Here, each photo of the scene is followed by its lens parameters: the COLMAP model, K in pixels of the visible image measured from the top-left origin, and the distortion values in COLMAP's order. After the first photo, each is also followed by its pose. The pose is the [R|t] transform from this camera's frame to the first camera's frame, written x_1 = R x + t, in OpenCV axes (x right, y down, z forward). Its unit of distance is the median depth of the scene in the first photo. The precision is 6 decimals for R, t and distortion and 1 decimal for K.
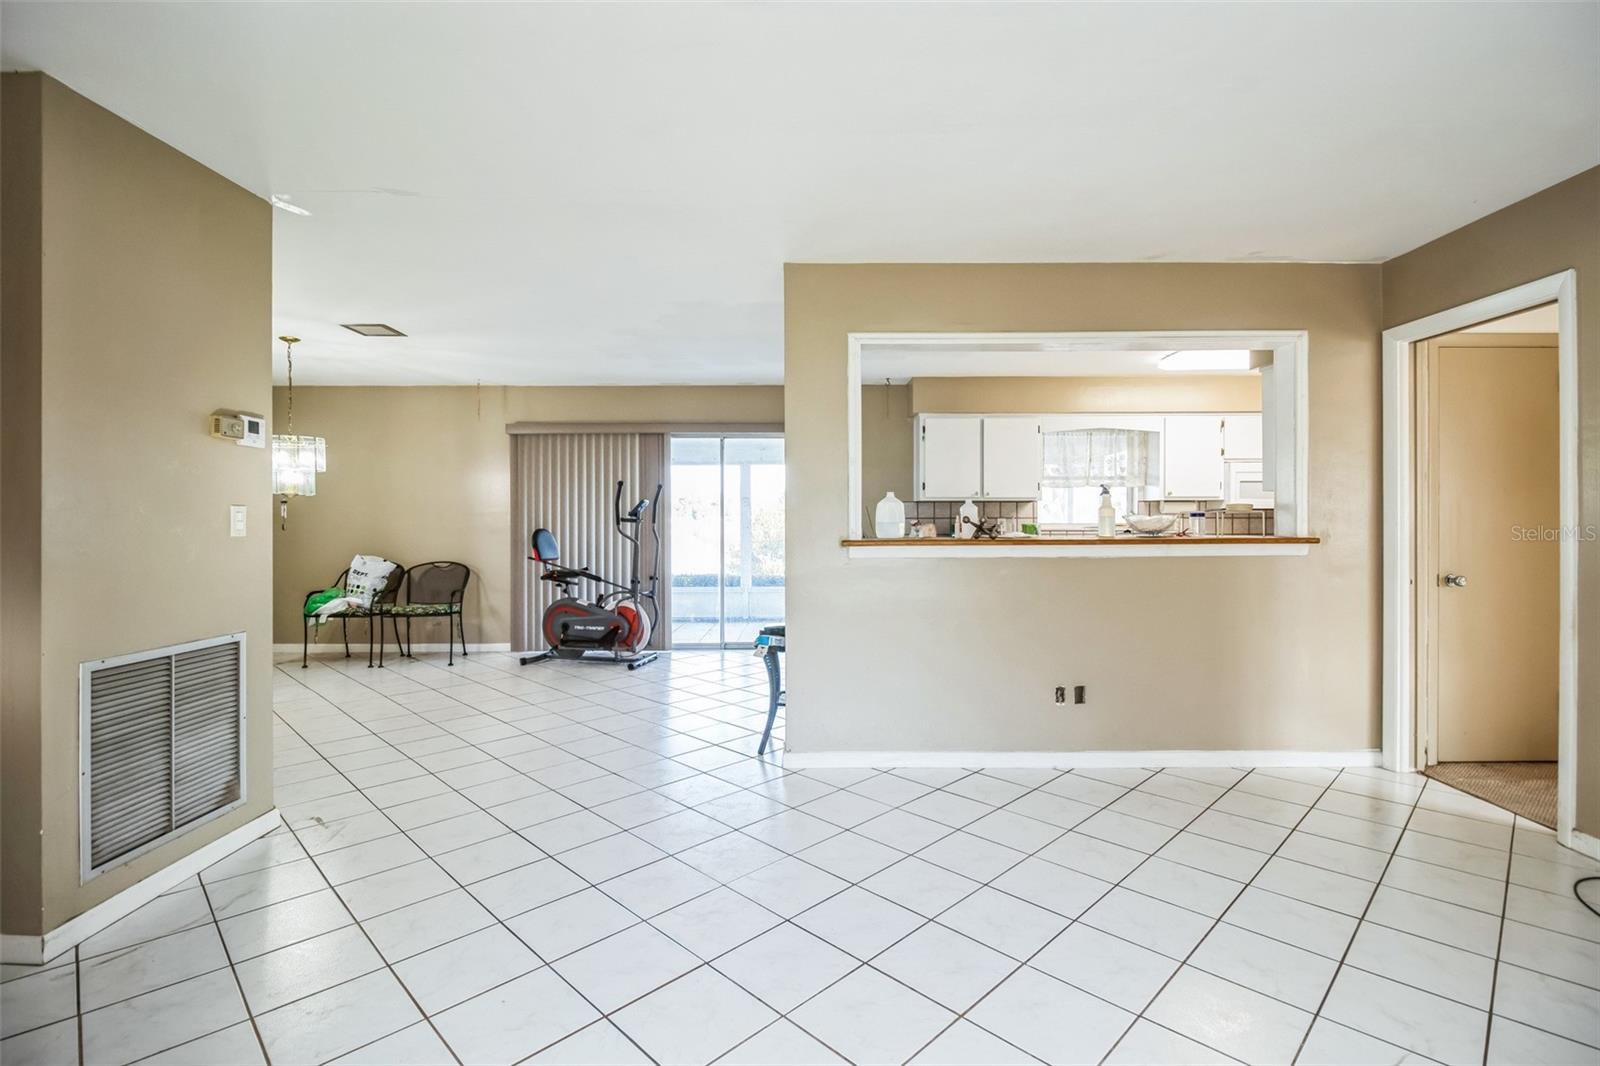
lens RADIAL K [[741.1, 0, 800.0], [0, 741.1, 533.0], [0, 0, 1]] dist [0.008149, -0.000186]
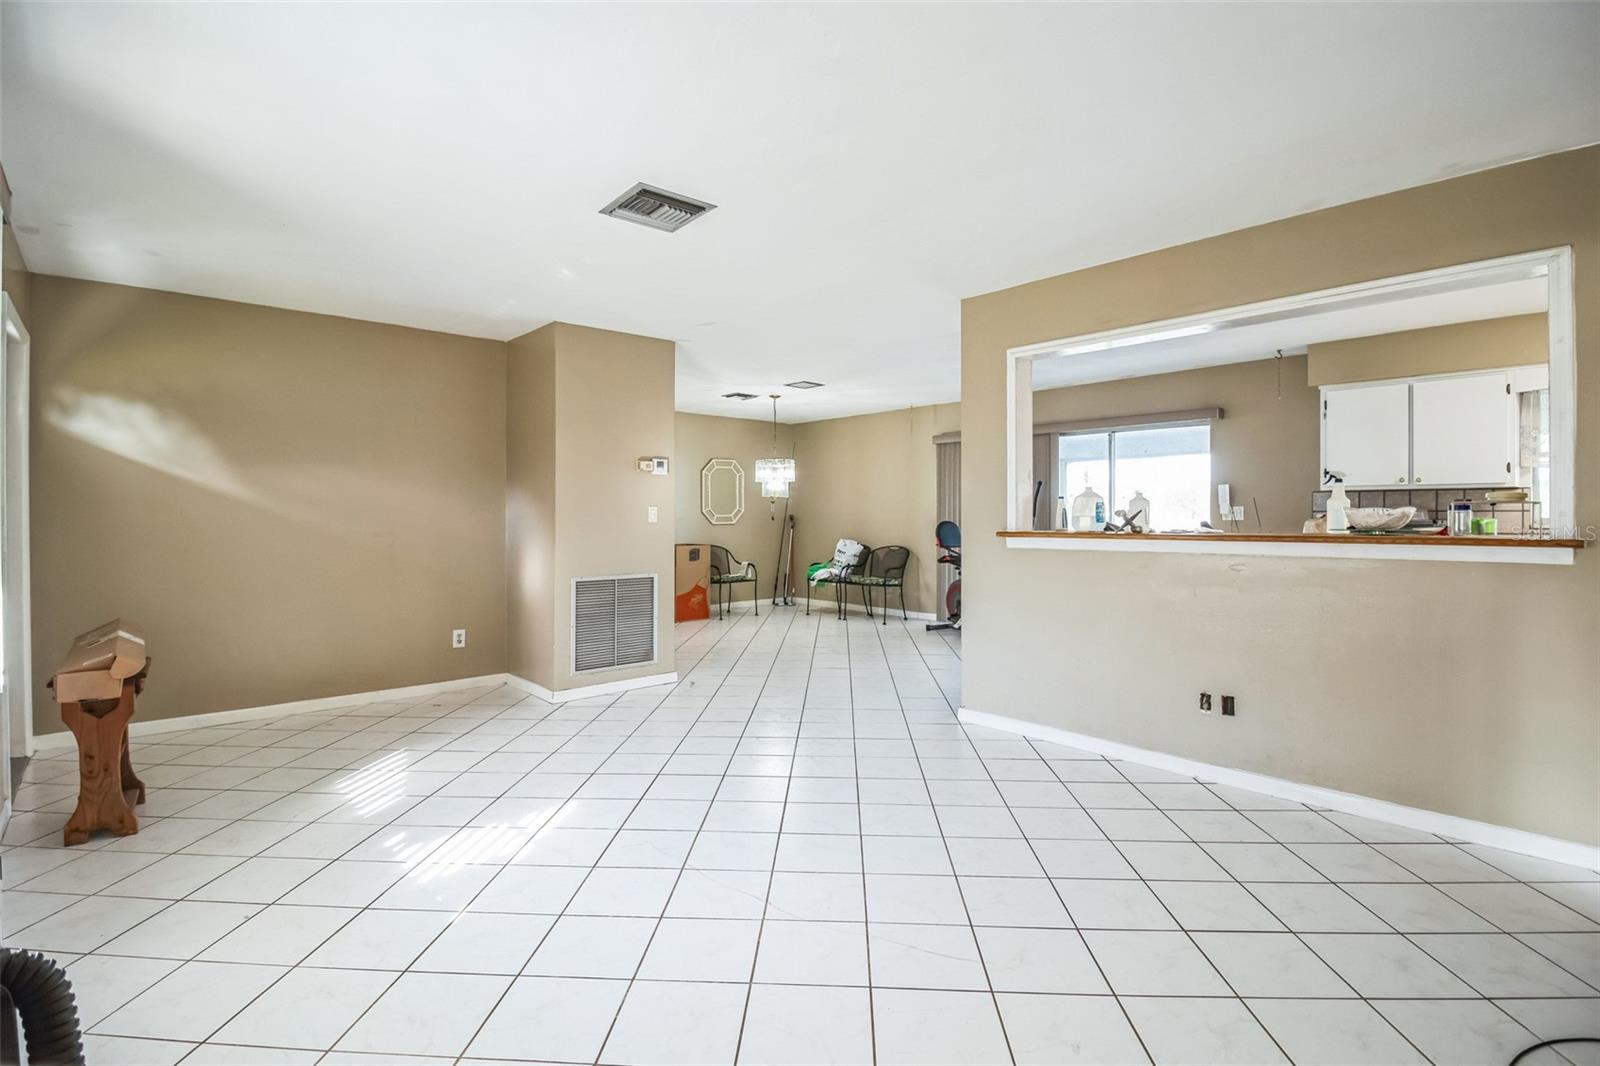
lens RADIAL K [[752.5, 0, 800.9], [0, 752.5, 527.2], [0, 0, 1]] dist [0.002697, -0.000783]
pose [[0.675156, 0.013185, -0.737558, 0.400103], [-0.012611, 0.999900, 0.006331, -0.000140], [0.737568, 0.005028, 0.675255, -0.007213]]
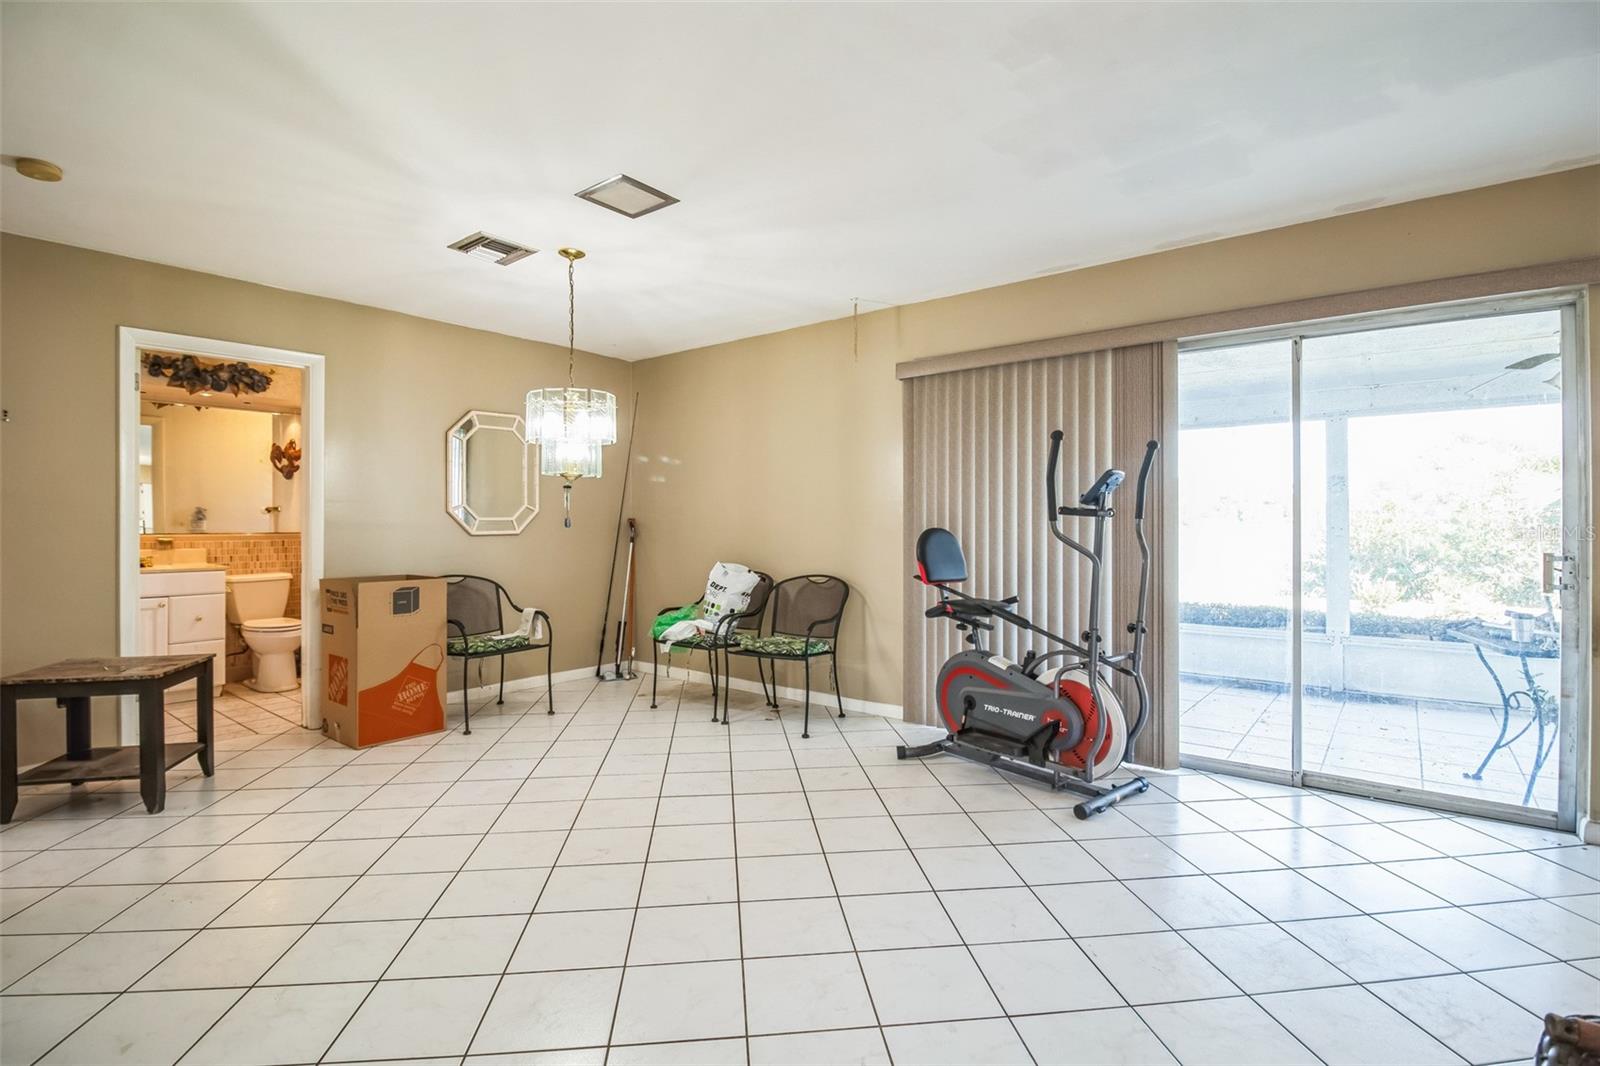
lens RADIAL K [[763.4, 0, 807.2], [0, 763.4, 521.8], [0, 0, 1]] dist [-0.003036, -0.000598]
pose [[0.790500, 0.000706, -0.612461, -0.058445], [-0.011243, 0.999848, -0.013359, -0.001467], [0.612359, 0.017446, 0.790388, 0.459125]]
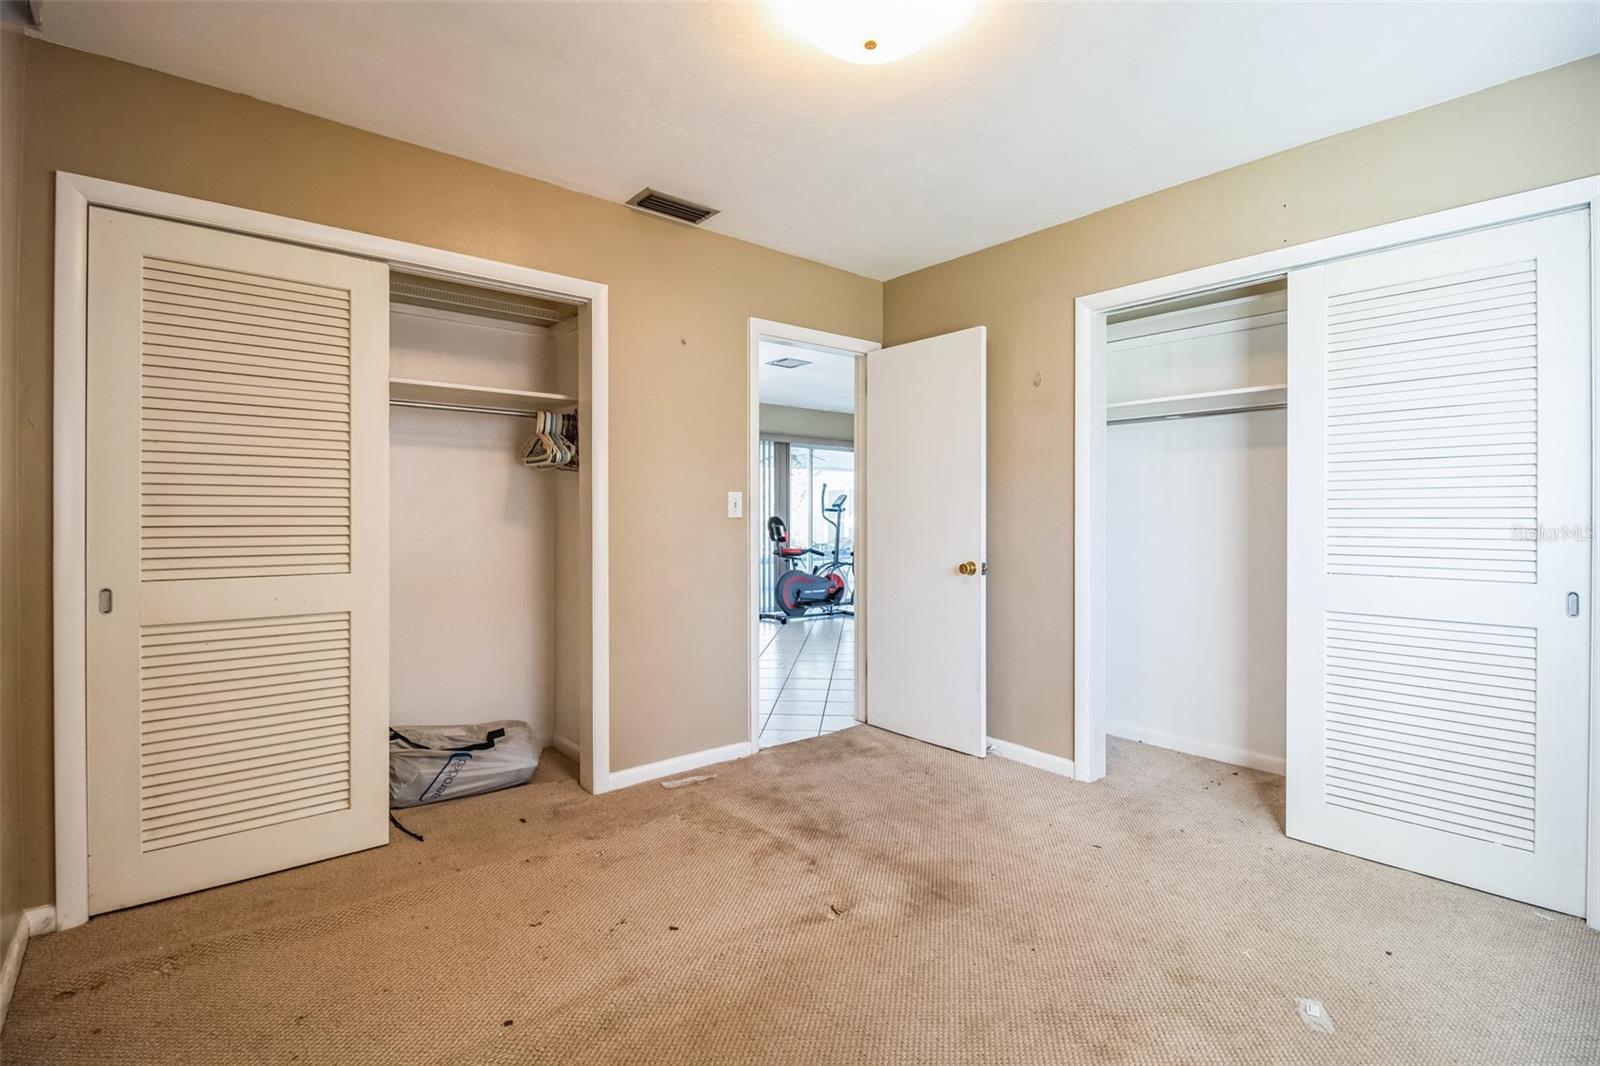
lens RADIAL K [[763.4, 0, 807.2], [0, 763.4, 521.8], [0, 0, 1]] dist [-0.003036, -0.000598]
pose [[0.762558, -0.003619, 0.646910, -1.159123], [0.008818, 0.999950, -0.004800, 0.009217], [-0.646860, 0.009364, 0.762551, -0.035460]]
